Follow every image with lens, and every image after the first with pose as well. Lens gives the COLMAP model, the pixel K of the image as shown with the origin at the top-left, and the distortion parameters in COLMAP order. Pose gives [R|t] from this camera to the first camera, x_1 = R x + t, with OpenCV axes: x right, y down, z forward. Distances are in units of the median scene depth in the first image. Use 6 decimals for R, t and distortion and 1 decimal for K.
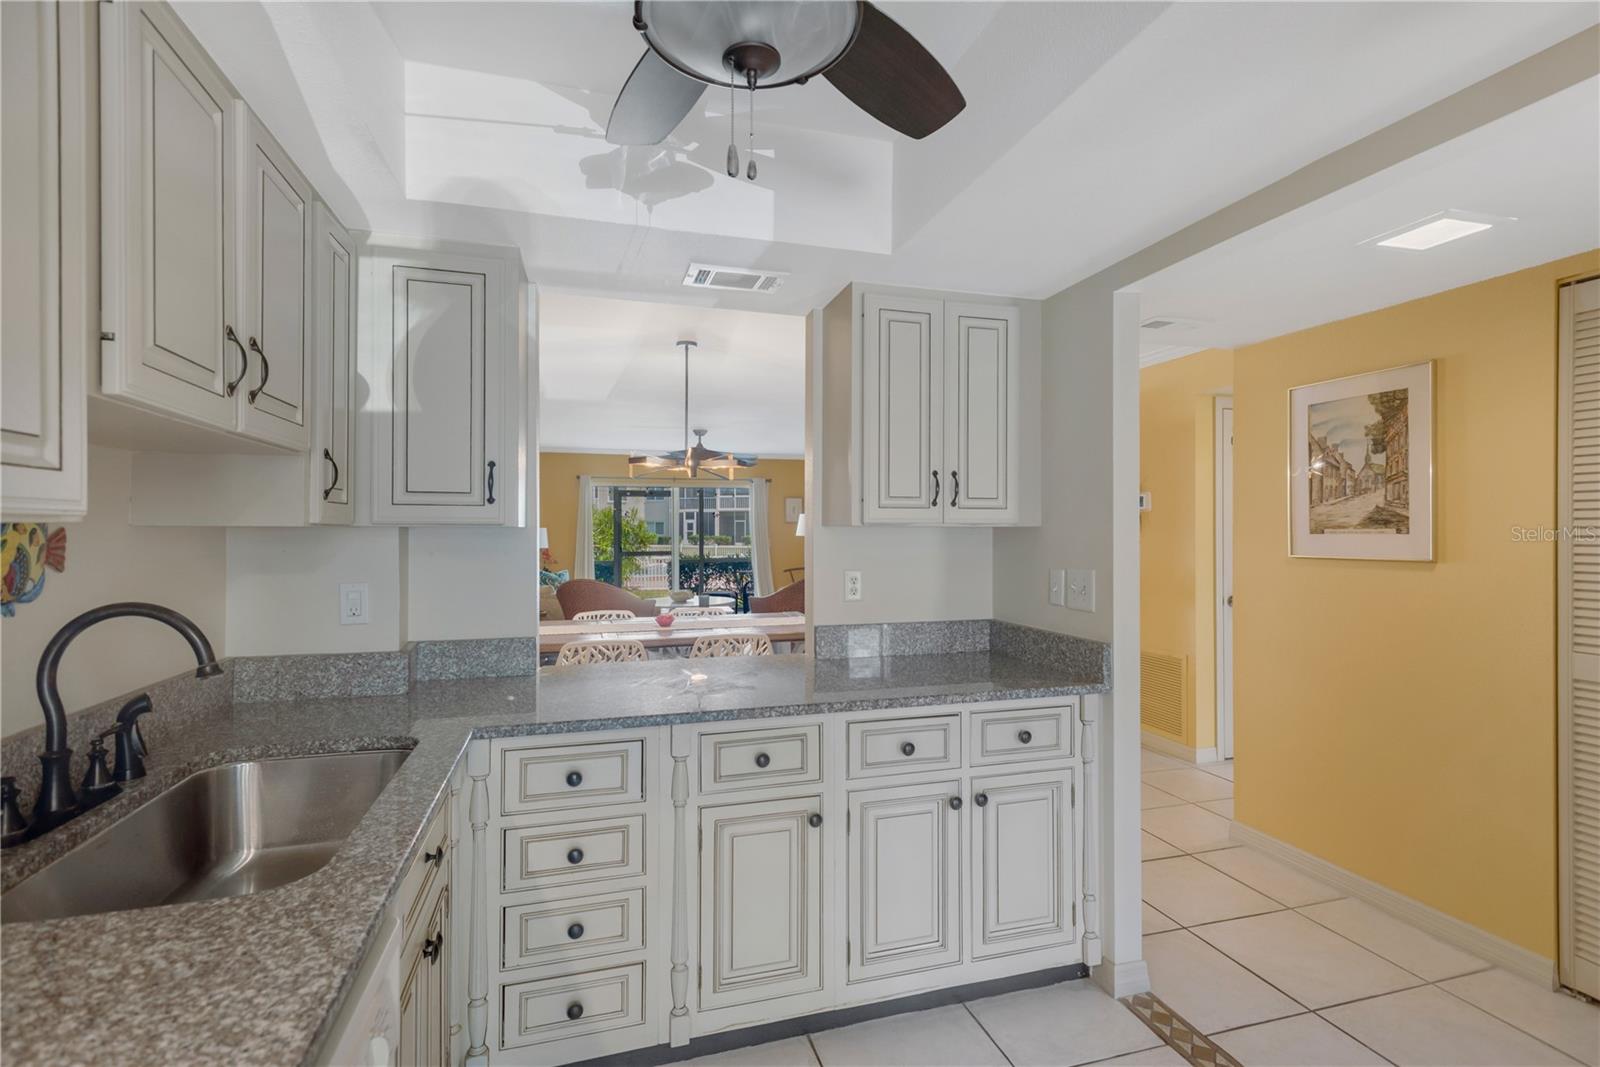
lens RADIAL K [[749.9, 0, 800.2], [0, 749.9, 531.4], [0, 0, 1]] dist [0.017859, -0.007049]
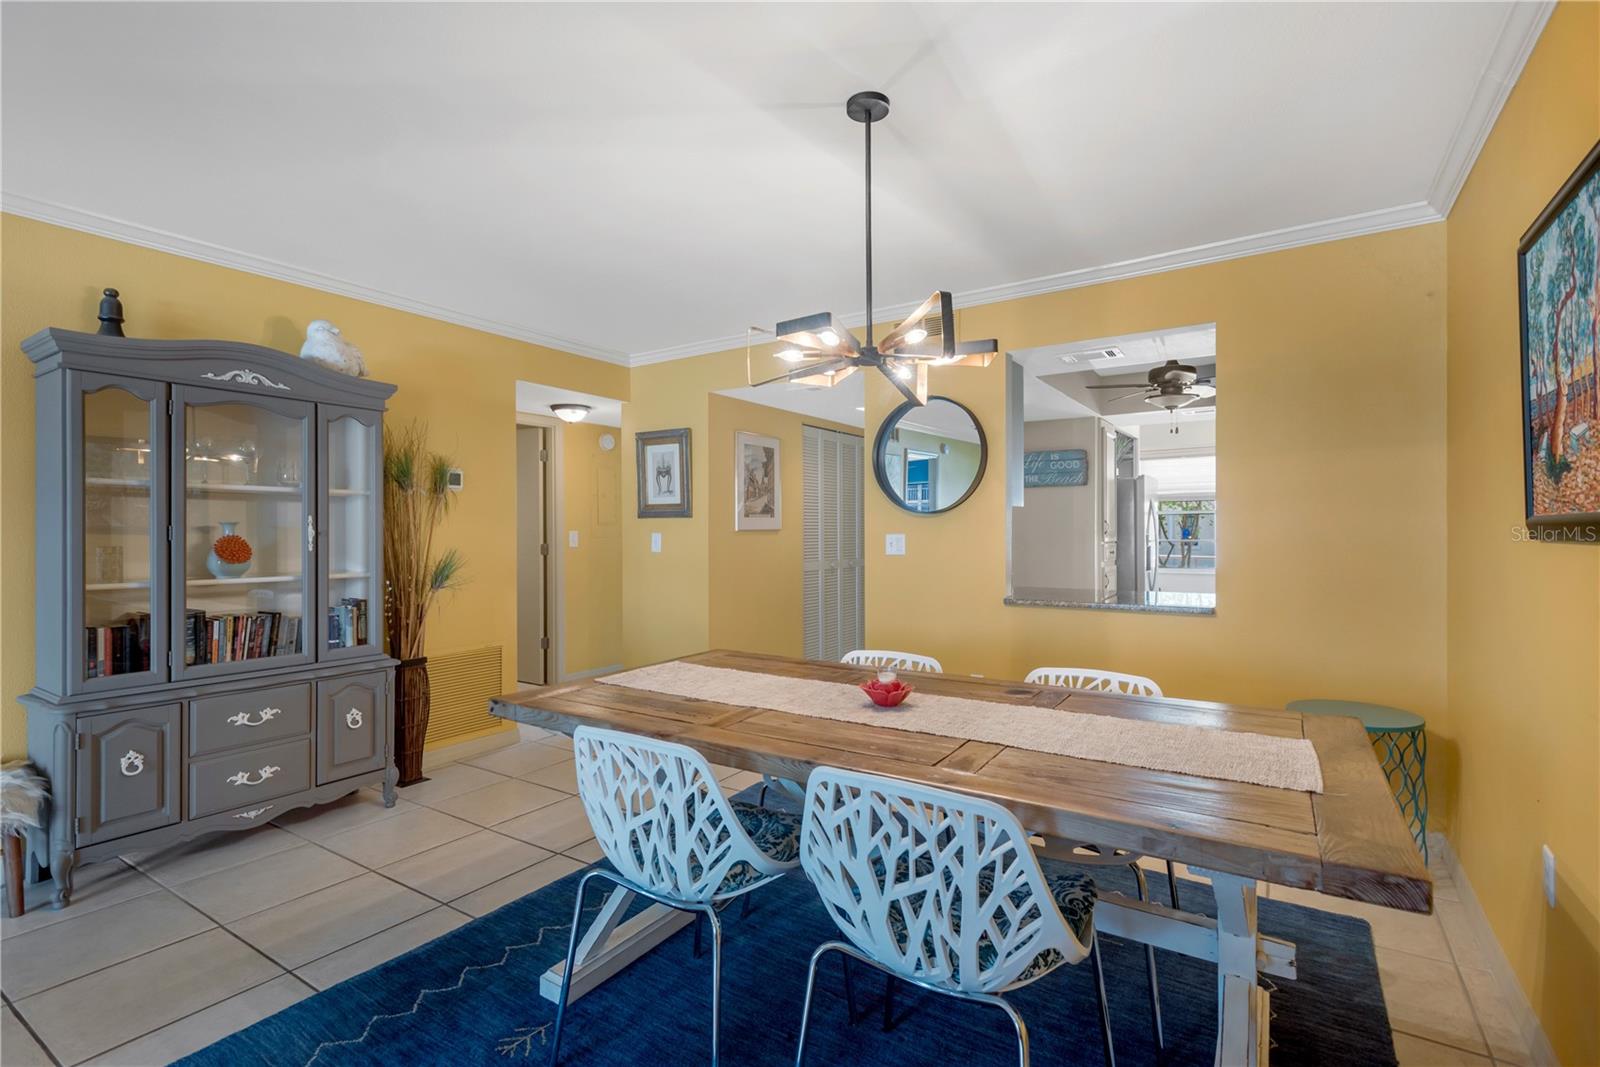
lens RADIAL K [[749.9, 0, 803.3], [0, 749.9, 531.5], [0, 0, 1]] dist [0.017859, -0.007049]
pose [[-0.637508, -0.006172, 0.770419, -0.828202], [-0.001569, 0.999976, 0.006713, 0.027281], [-0.770442, 0.003071, -0.637503, 2.191159]]
